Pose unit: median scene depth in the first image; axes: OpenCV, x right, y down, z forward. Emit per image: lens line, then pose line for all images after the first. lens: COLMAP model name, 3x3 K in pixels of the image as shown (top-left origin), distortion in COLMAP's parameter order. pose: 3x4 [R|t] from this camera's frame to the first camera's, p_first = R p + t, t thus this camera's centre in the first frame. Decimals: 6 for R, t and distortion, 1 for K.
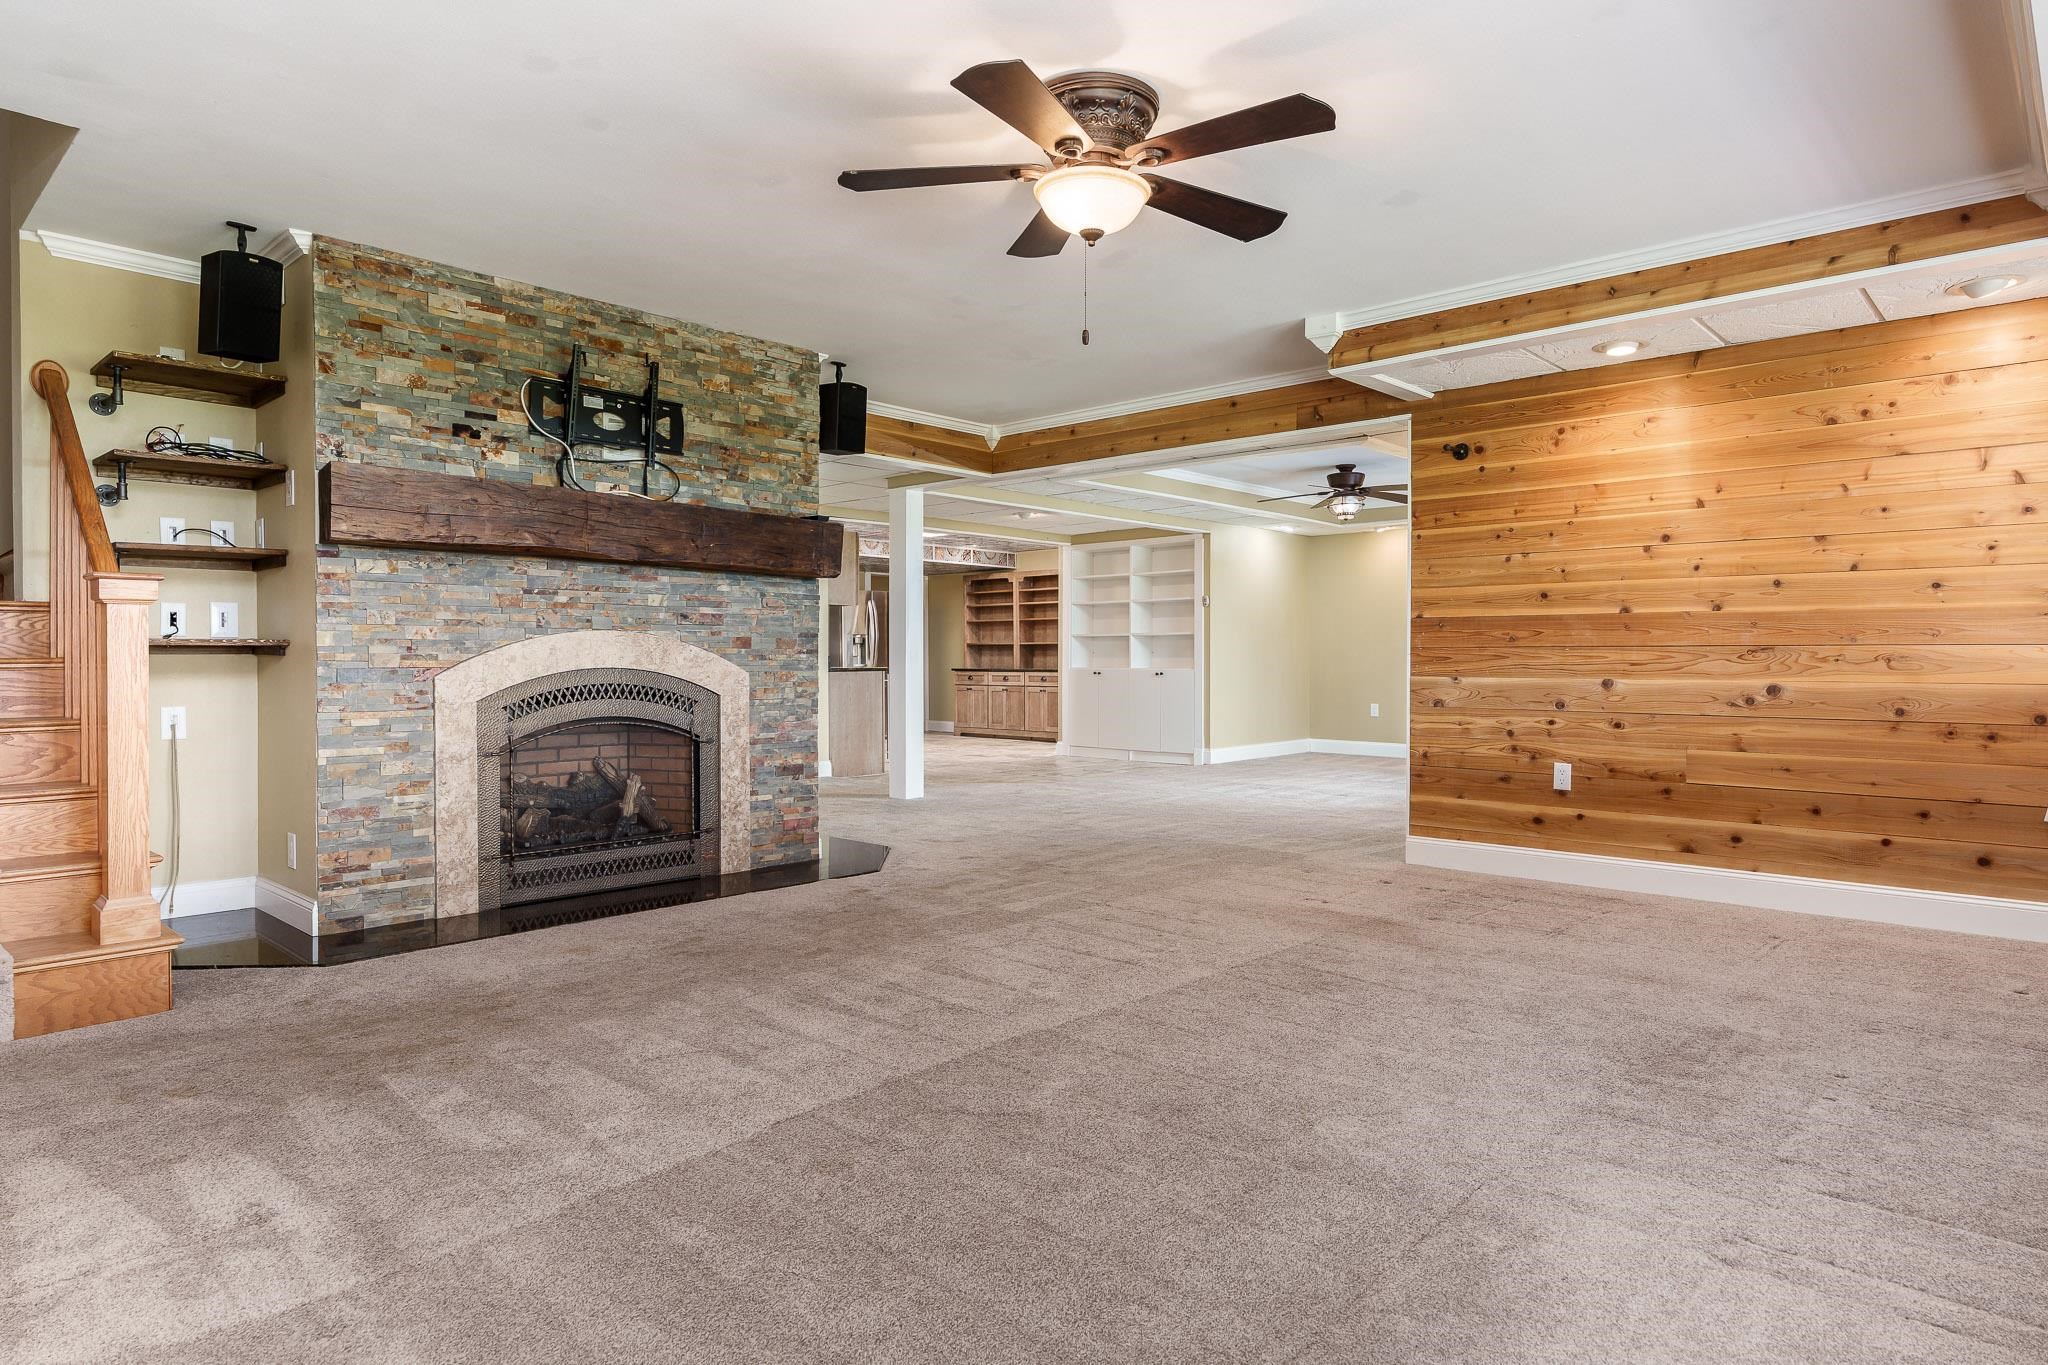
lens RADIAL K [[1175.5, 0, 1023.7], [0, 1175.5, 672.6], [0, 0, 1]] dist [-0.003675, -0.000045]
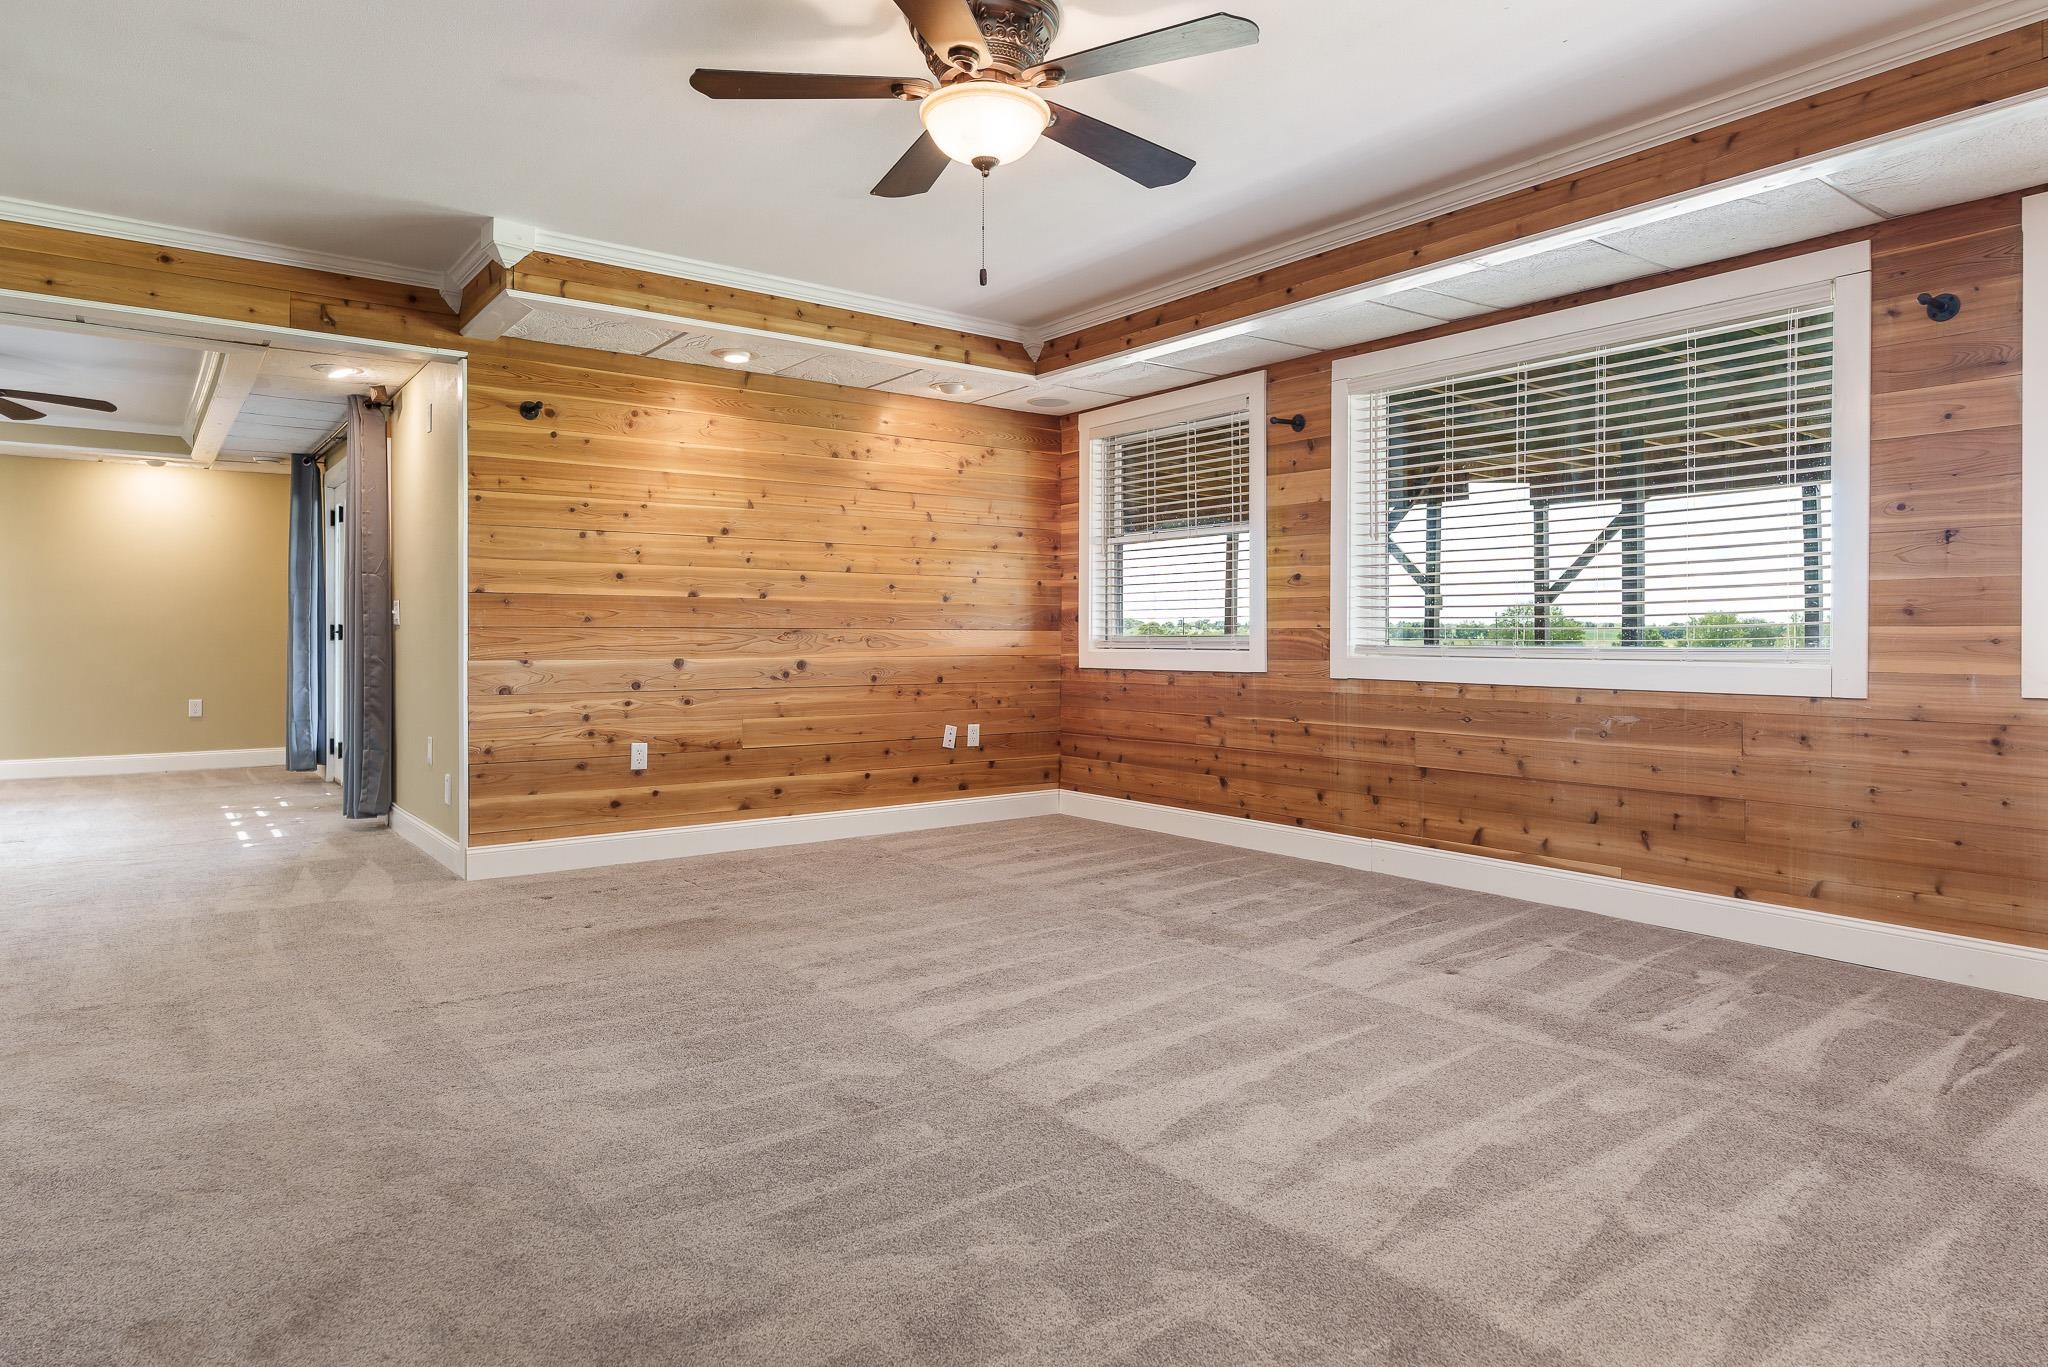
lens RADIAL K [[1195.3, 0, 1020.8], [0, 1195.3, 644.4], [0, 0, 1]] dist [-0.005592, 0.002356]
pose [[0.174216, -0.008303, 0.984672, -0.512862], [0.010038, 0.999927, 0.006655, -0.011662], [-0.984656, 0.008725, 0.174287, 0.515616]]
